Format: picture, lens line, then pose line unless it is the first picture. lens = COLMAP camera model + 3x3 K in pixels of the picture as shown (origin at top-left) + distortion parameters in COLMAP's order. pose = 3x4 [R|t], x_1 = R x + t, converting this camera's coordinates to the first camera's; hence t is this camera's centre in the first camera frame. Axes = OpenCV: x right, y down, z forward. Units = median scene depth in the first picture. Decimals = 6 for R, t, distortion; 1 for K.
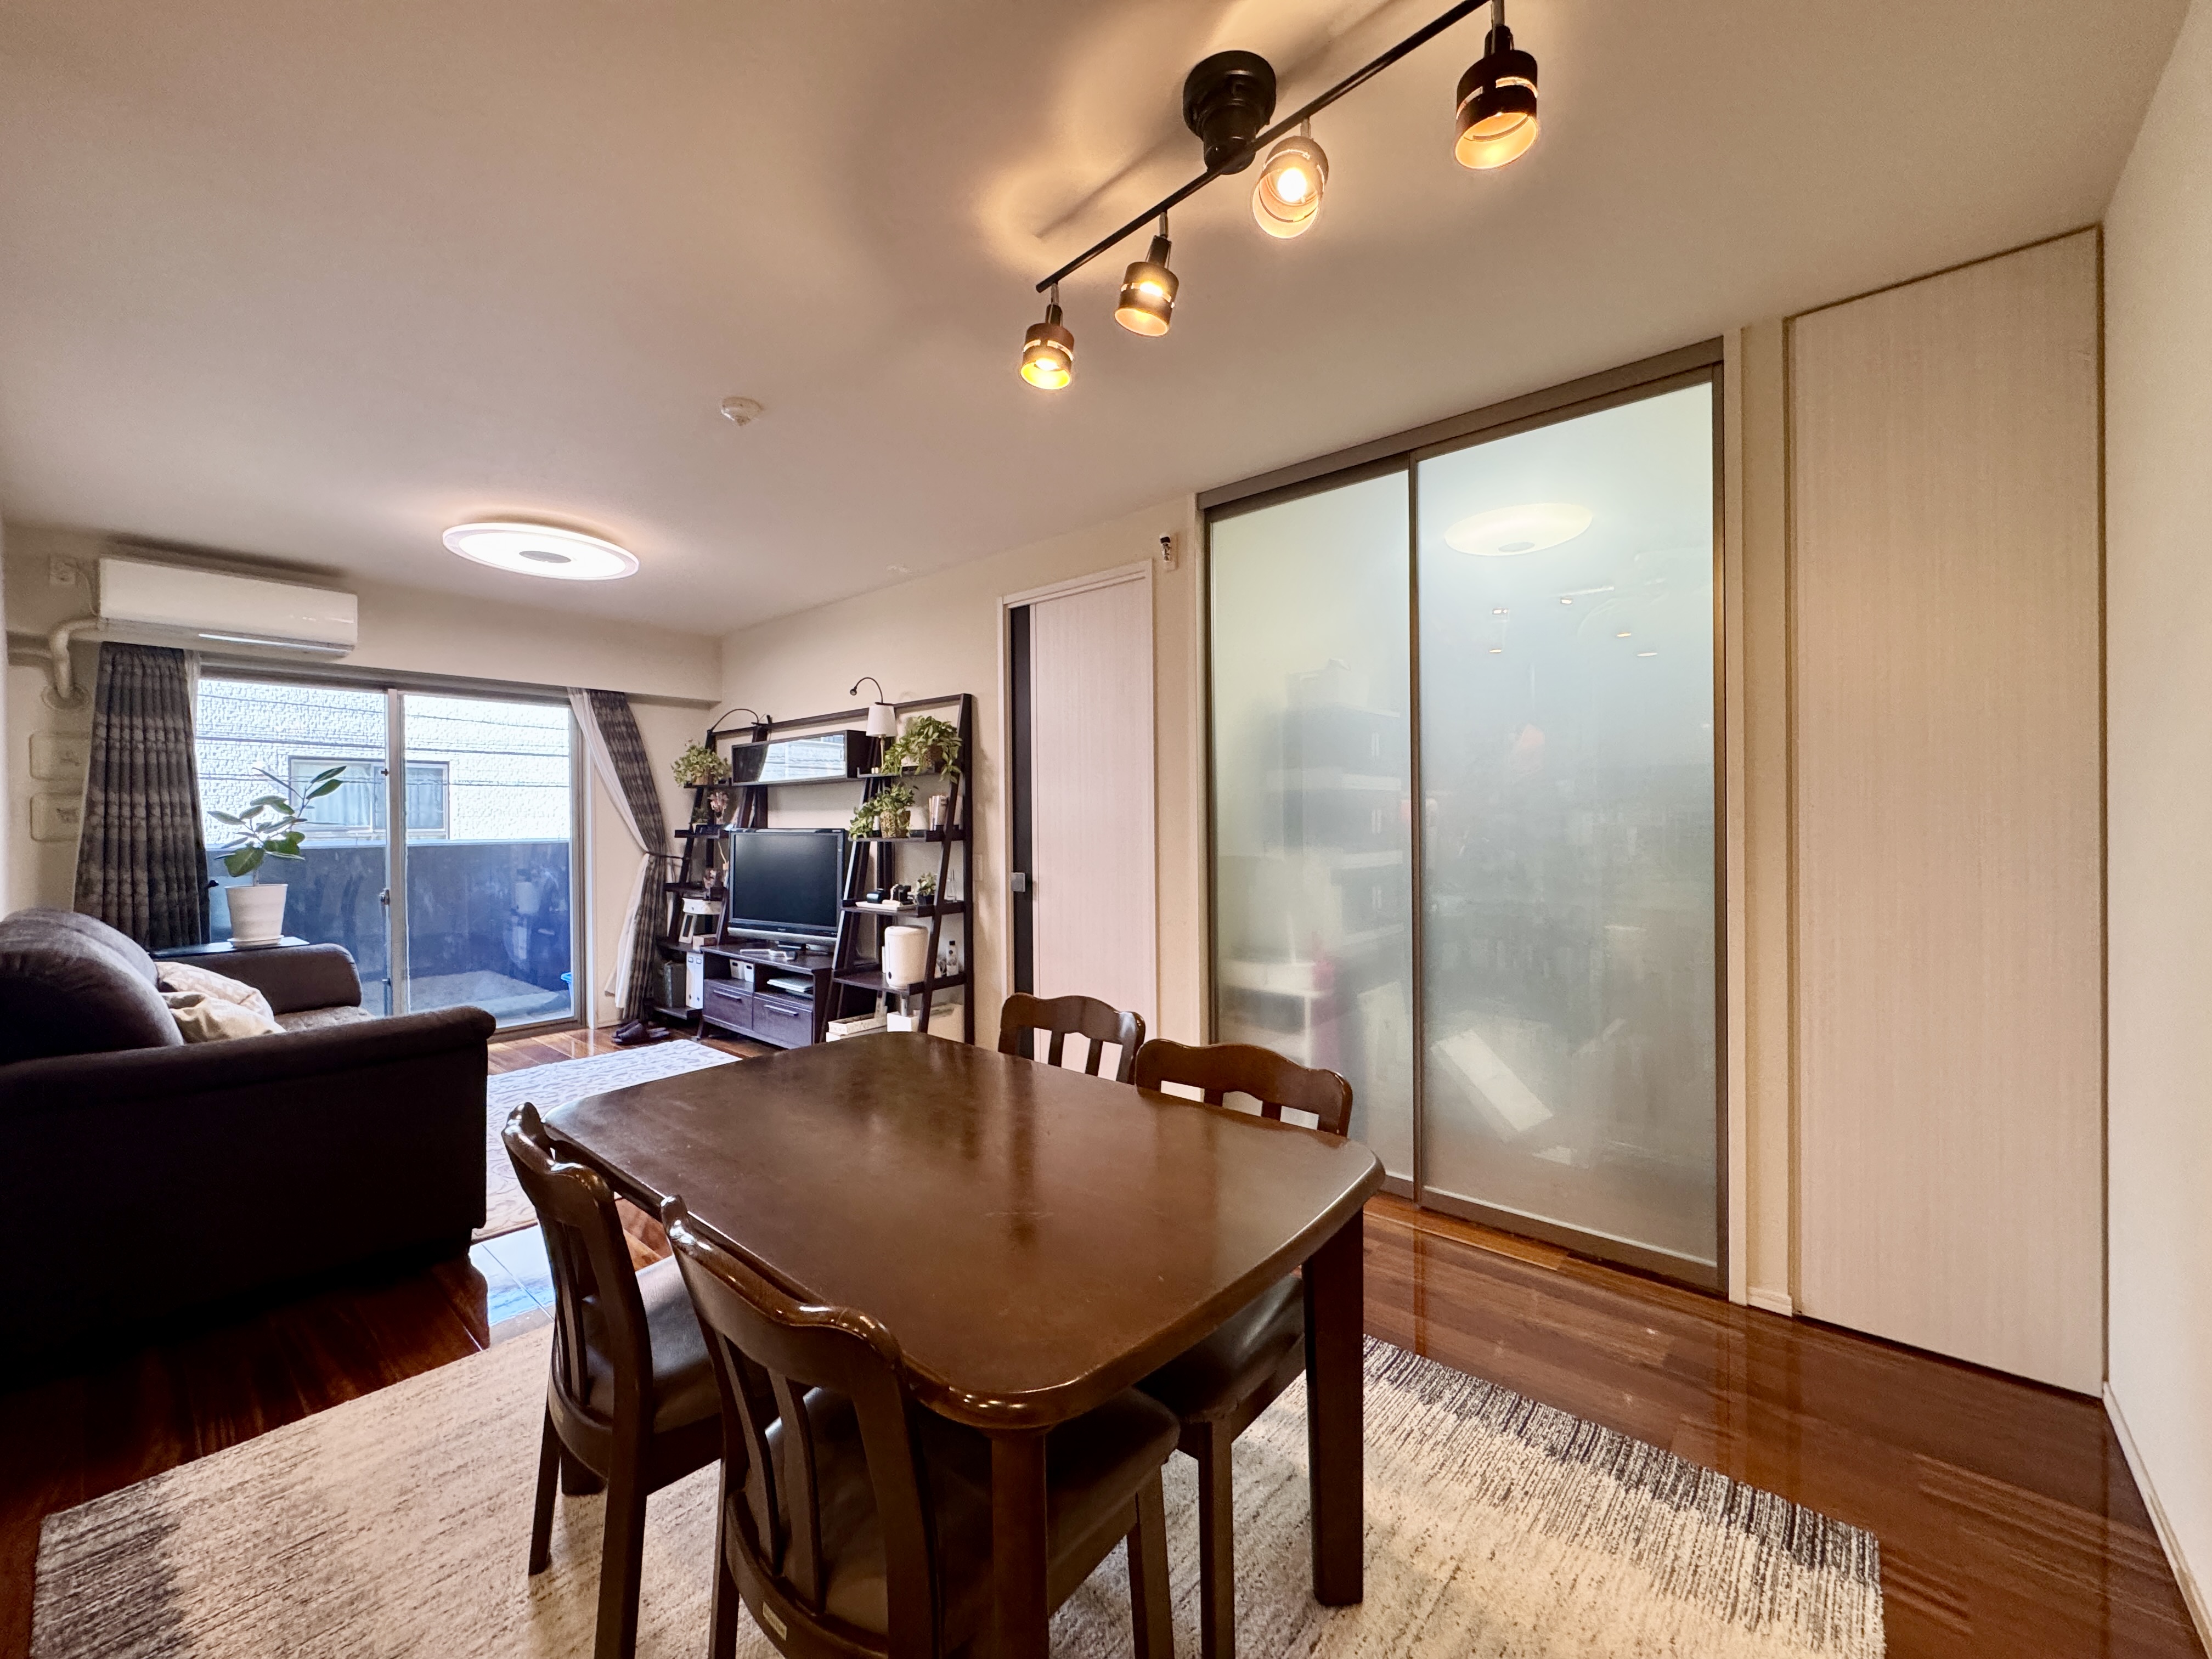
lens RADIAL K [[879.1, 0, 1102.6], [0, 879.1, 824.0], [0, 0, 1]] dist [-0.001707, 0.000293]
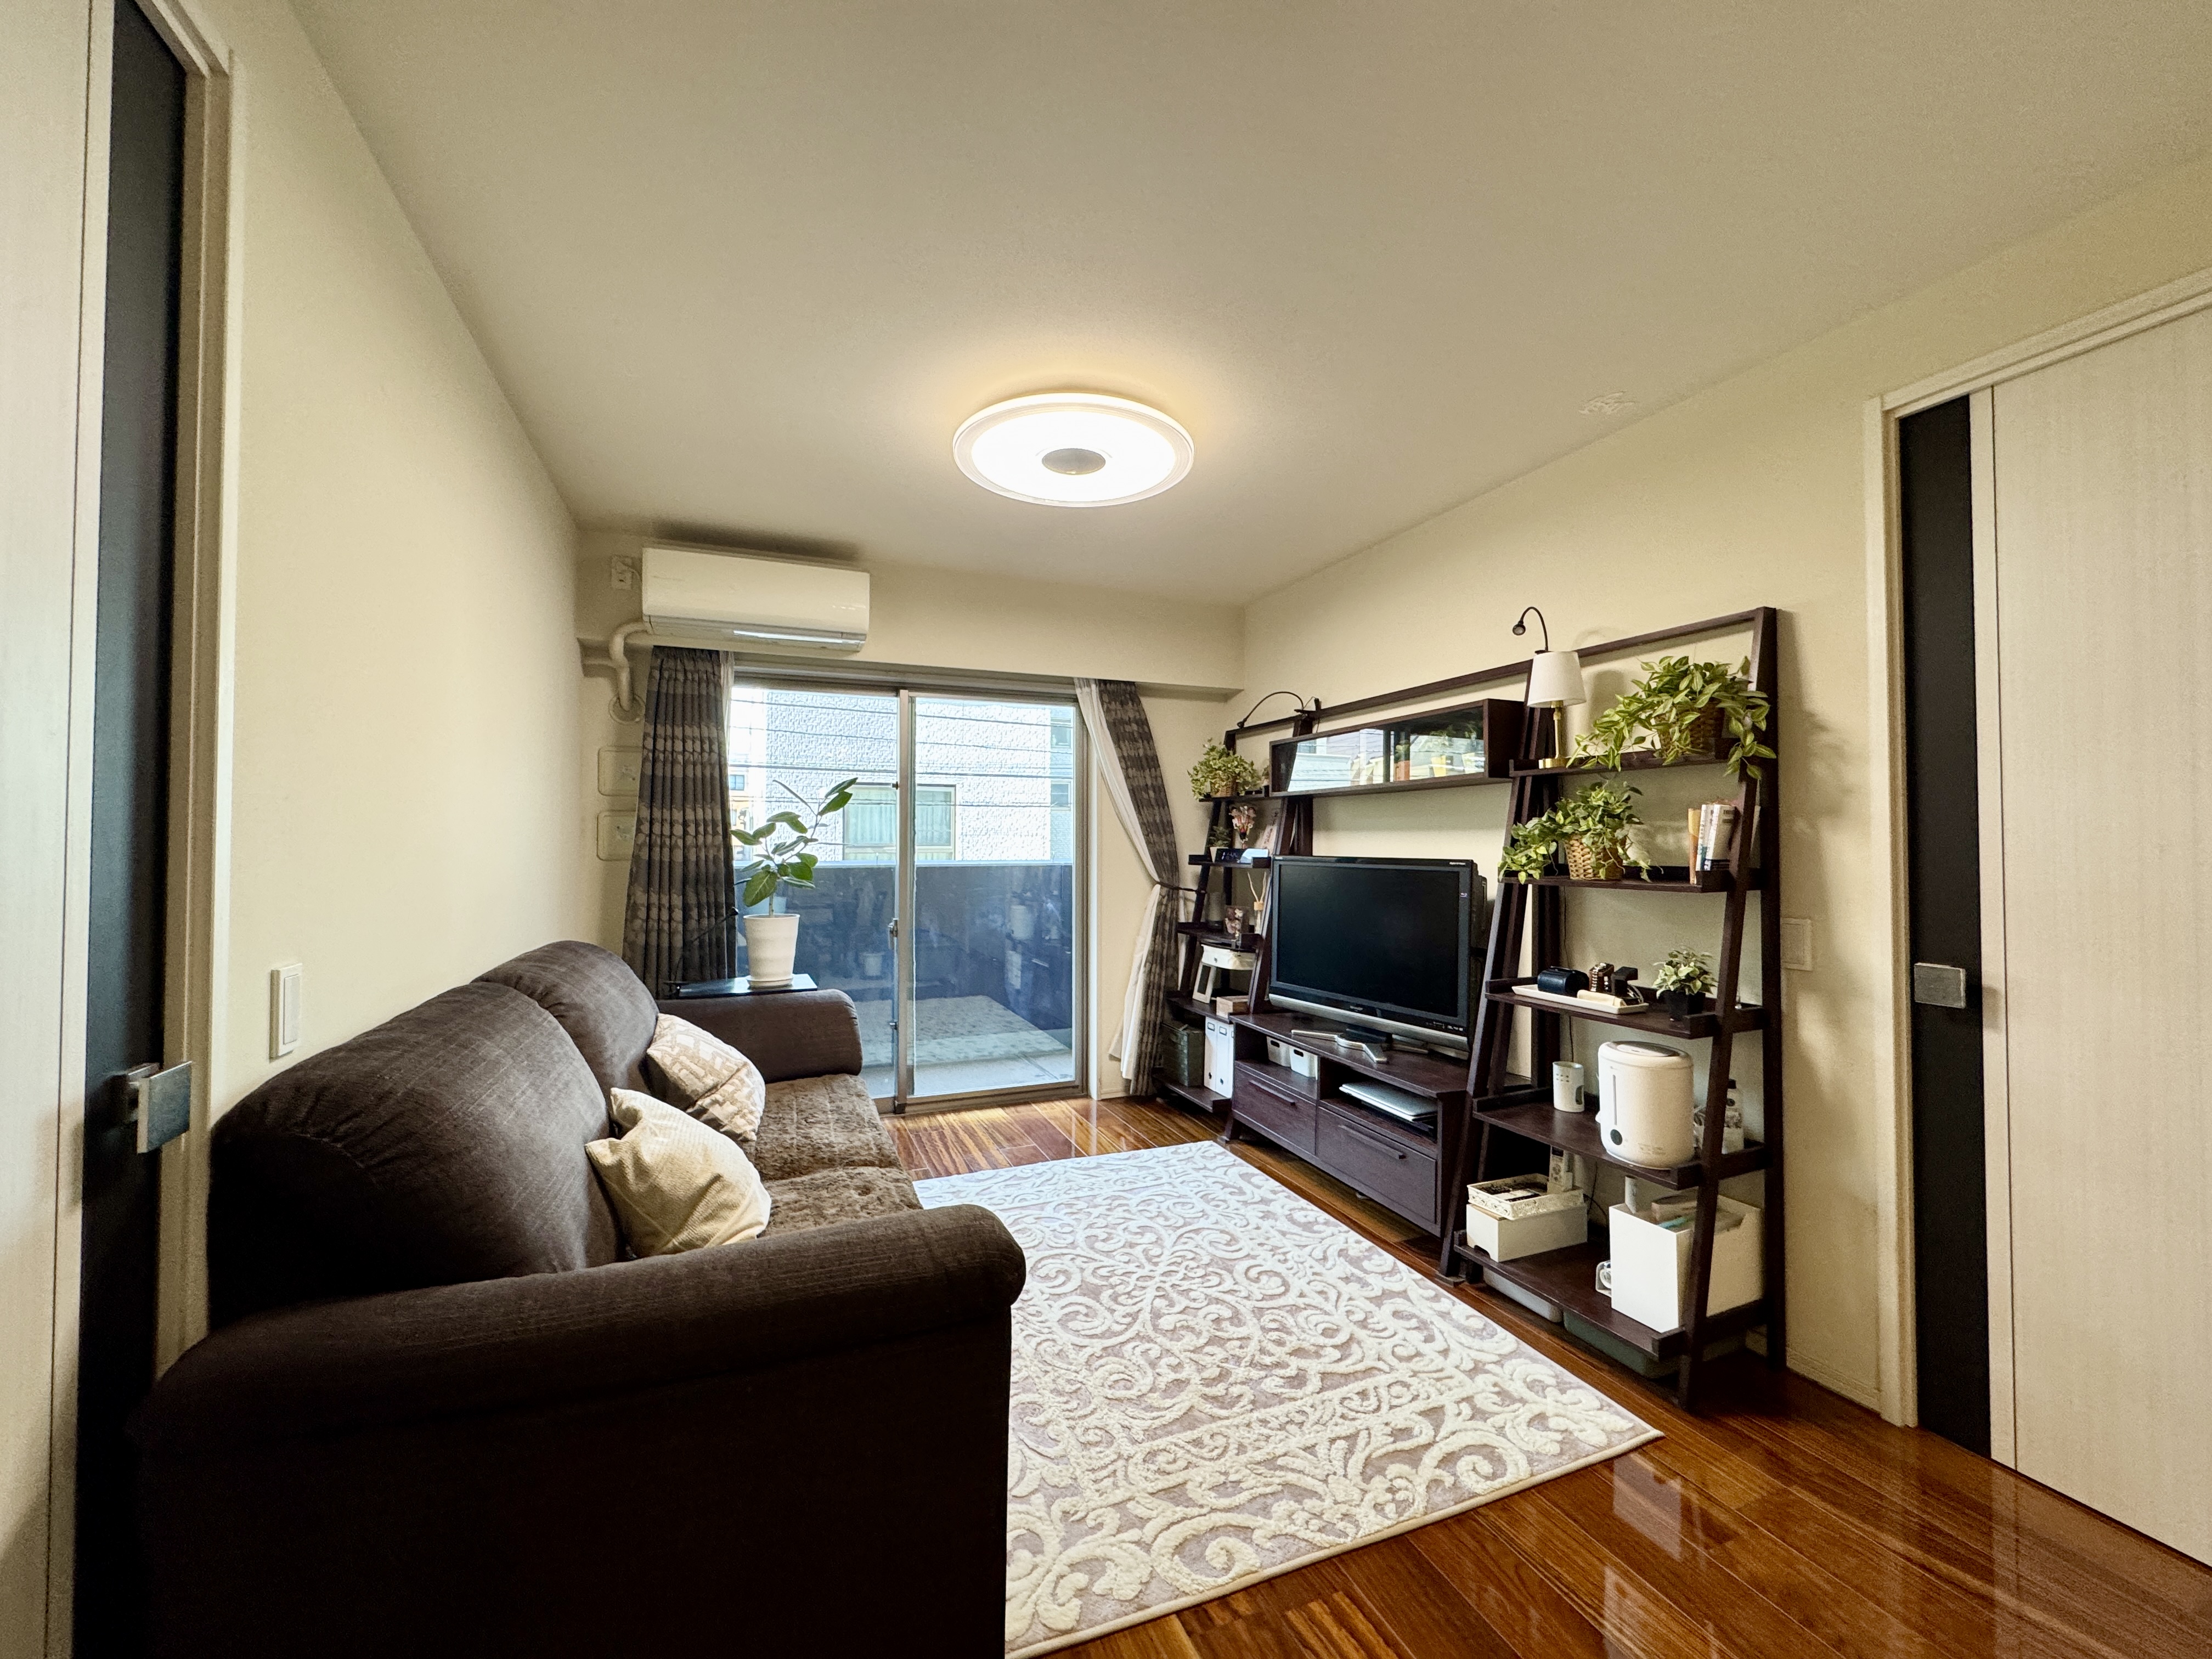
lens RADIAL K [[879.1, 0, 1102.6], [0, 879.1, 824.0], [0, 0, 1]] dist [-0.001707, 0.000293]
pose [[0.890041, 0.000085, -0.455880, -0.269711], [-0.010448, 0.999741, -0.020212, -0.005600], [0.455760, 0.022753, 0.889812, 0.362874]]
